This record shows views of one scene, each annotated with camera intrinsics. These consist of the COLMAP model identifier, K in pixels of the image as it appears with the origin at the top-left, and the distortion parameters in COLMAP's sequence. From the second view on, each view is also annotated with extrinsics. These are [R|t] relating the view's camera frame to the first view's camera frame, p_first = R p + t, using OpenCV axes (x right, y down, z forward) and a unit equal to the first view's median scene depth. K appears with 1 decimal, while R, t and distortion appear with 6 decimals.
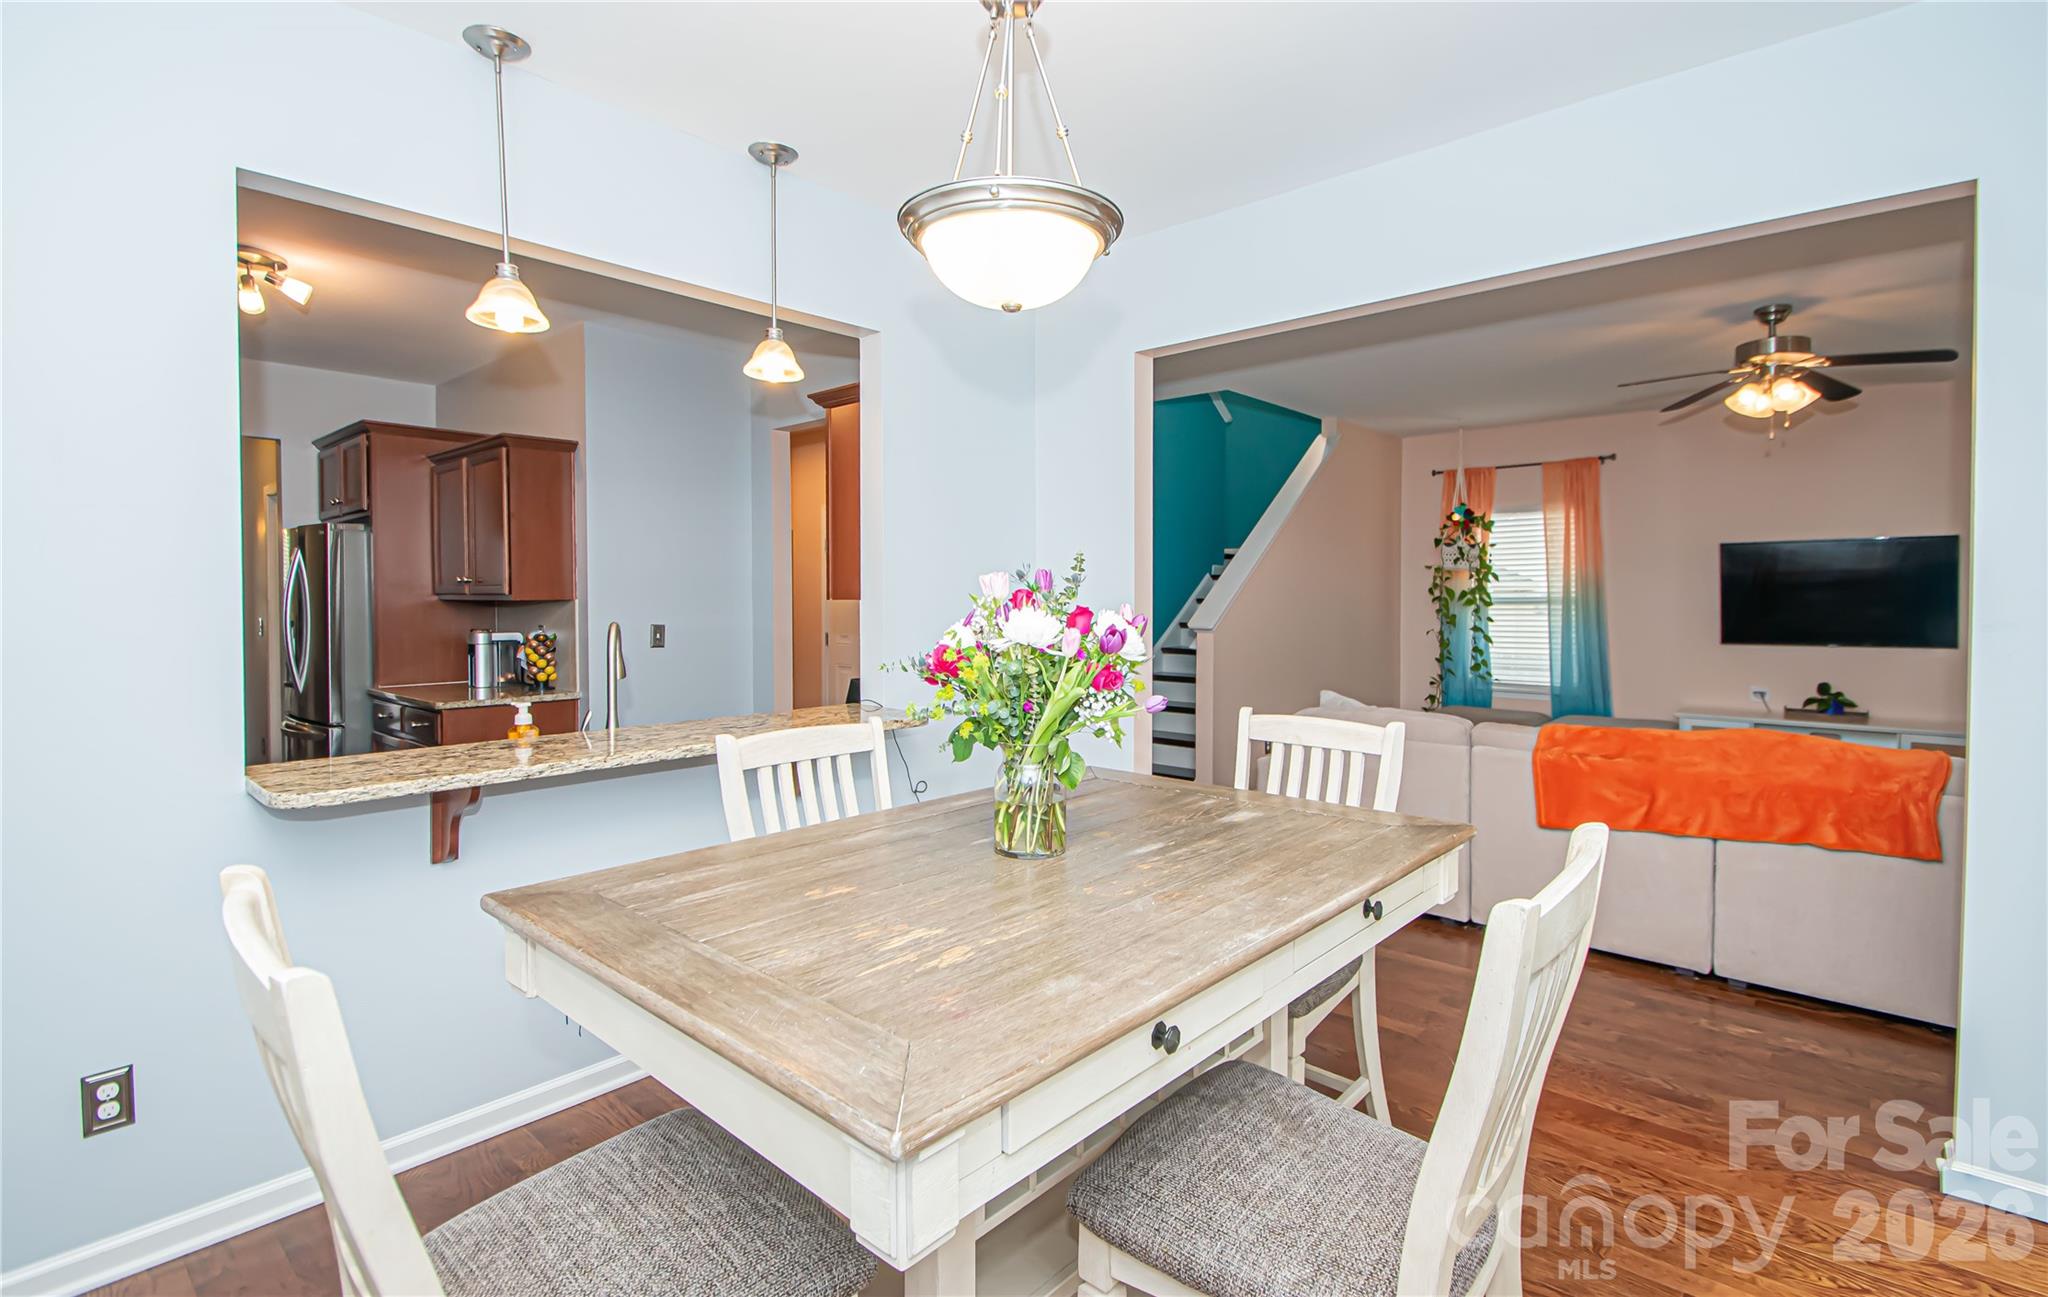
lens RADIAL K [[948.6, 0, 1030.1], [0, 948.6, 623.4], [0, 0, 1]] dist [0.034885, -0.032121]
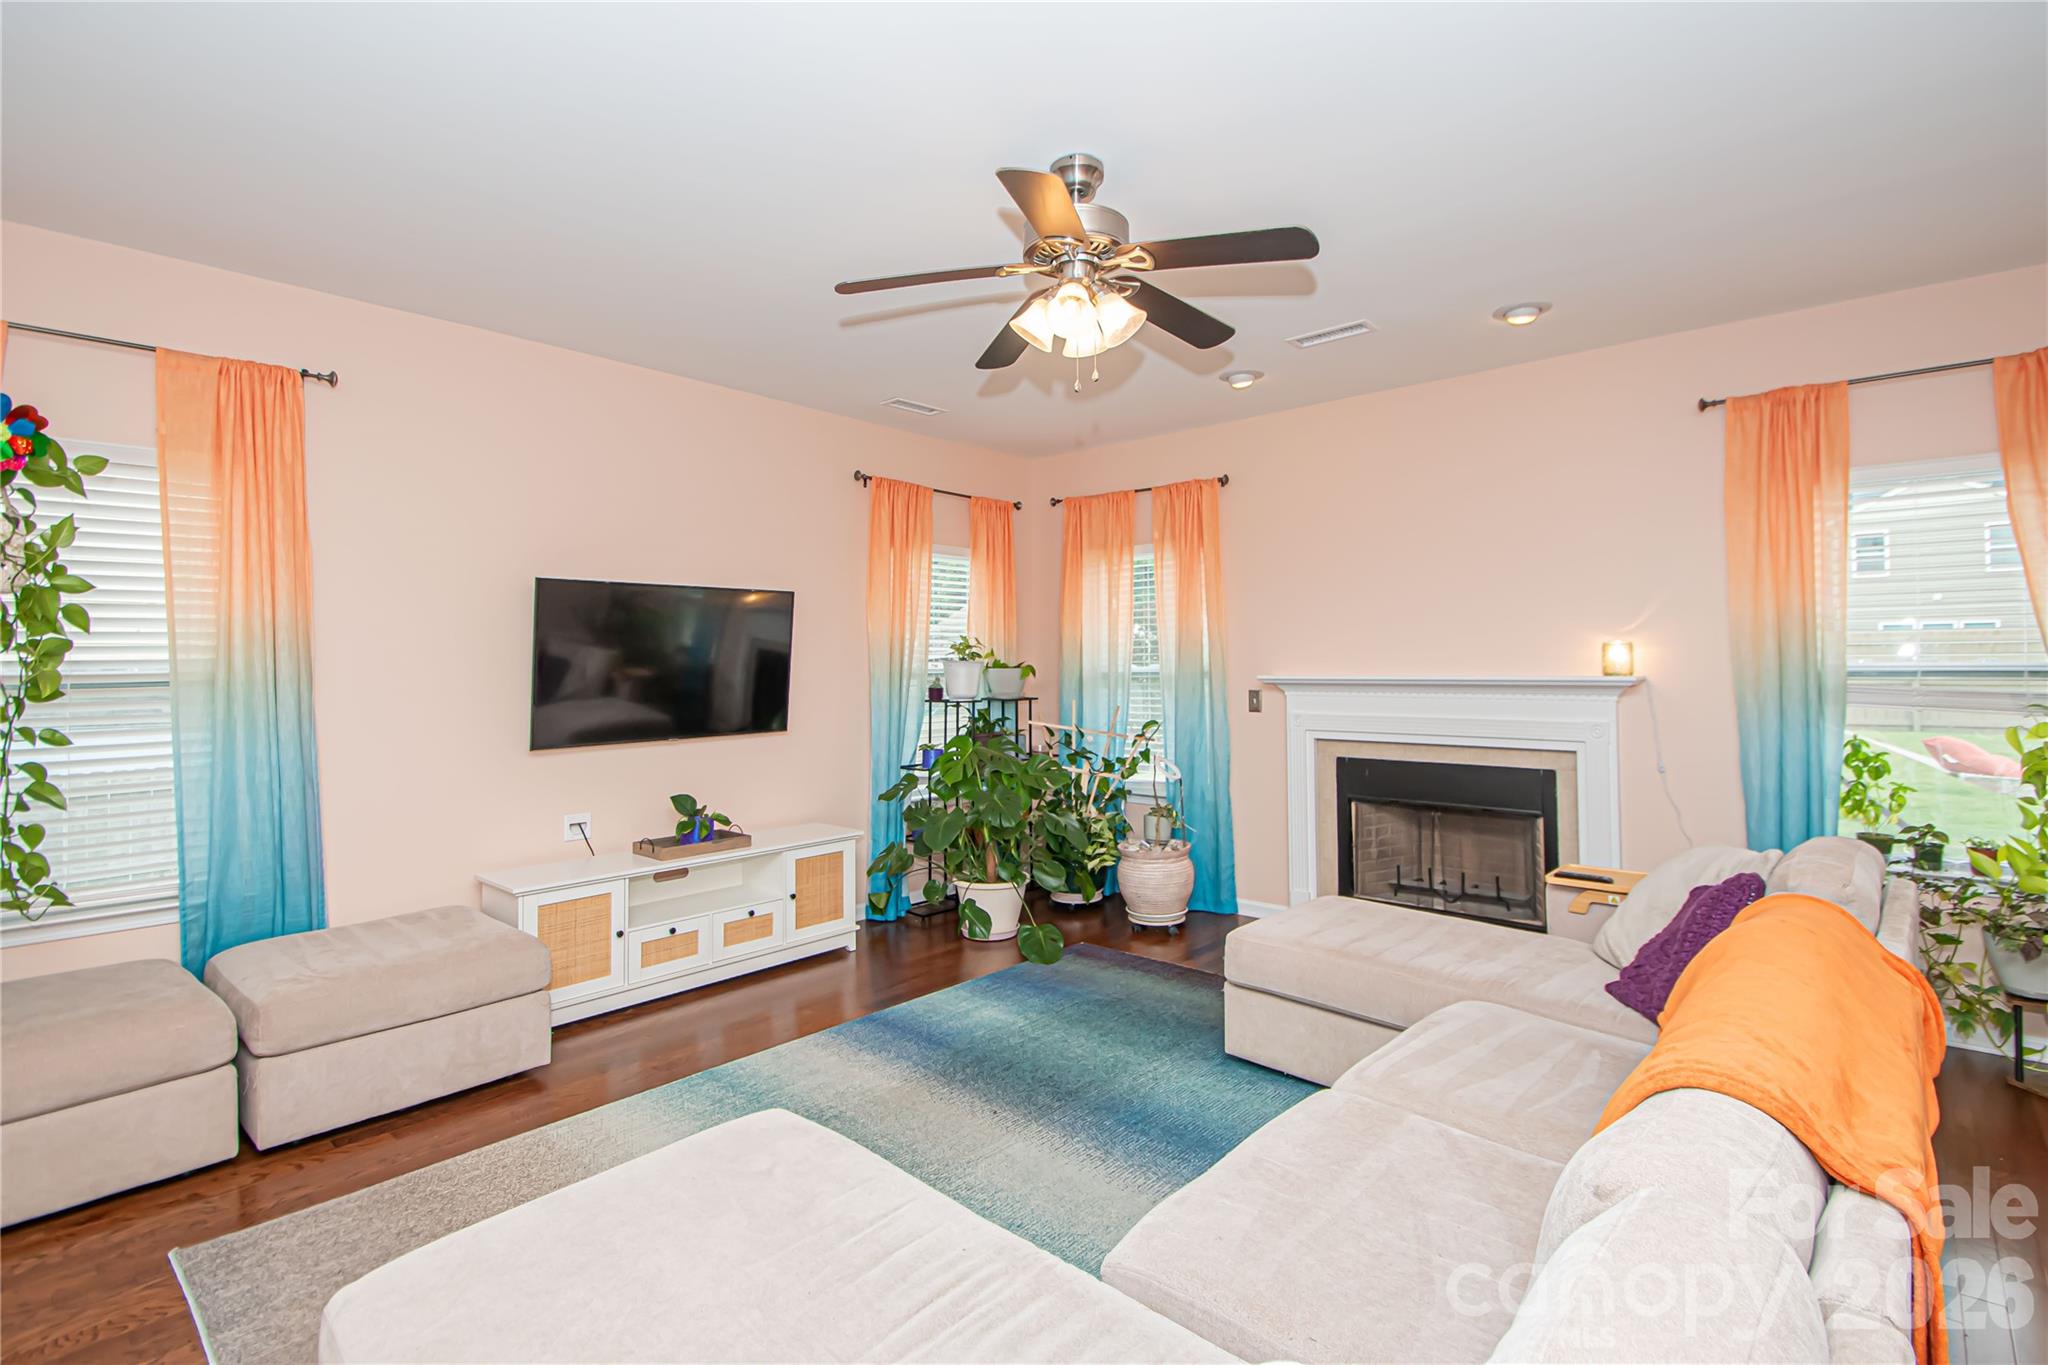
lens RADIAL K [[971.2, 0, 1035.7], [0, 971.2, 655.7], [0, 0, 1]] dist [-0.003114, -0.000521]
pose [[-0.008489, 0.015092, 0.999850, 0.170783], [0.040945, 0.999053, -0.014733, -0.019919], [-0.999125, 0.040814, -0.009099, 0.902247]]
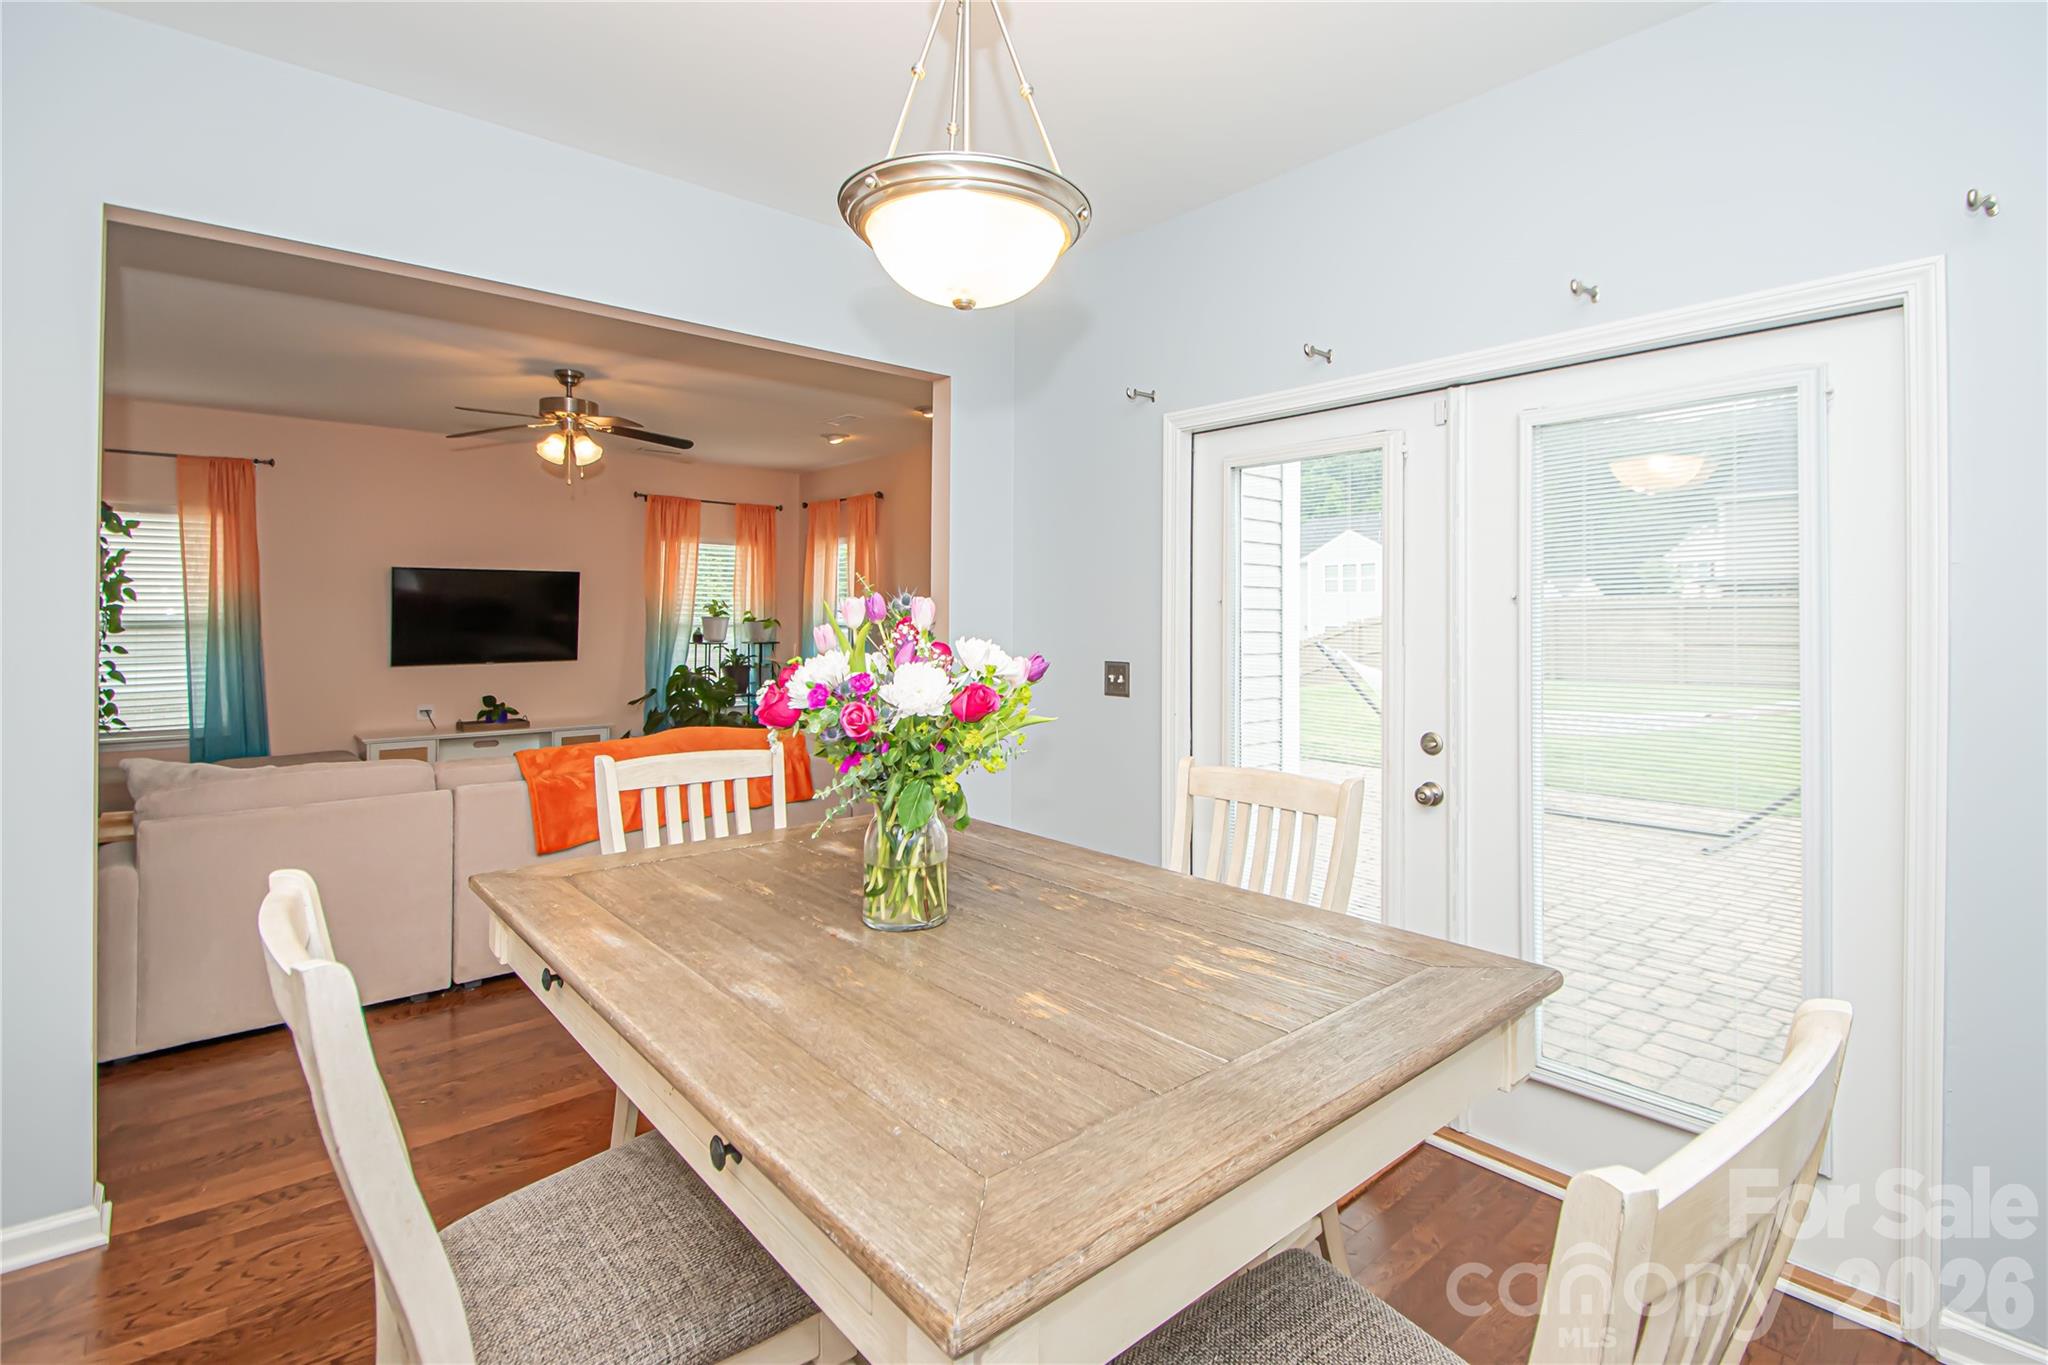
lens RADIAL K [[979.8, 0, 1030.4], [0, 979.8, 624.3], [0, 0, 1]] dist [0.010609, 0.000029]
pose [[0.114938, -0.003890, 0.993365, -0.300679], [0.026180, 0.999657, 0.000886, -0.008678], [-0.993028, 0.025905, 0.115001, 0.272199]]
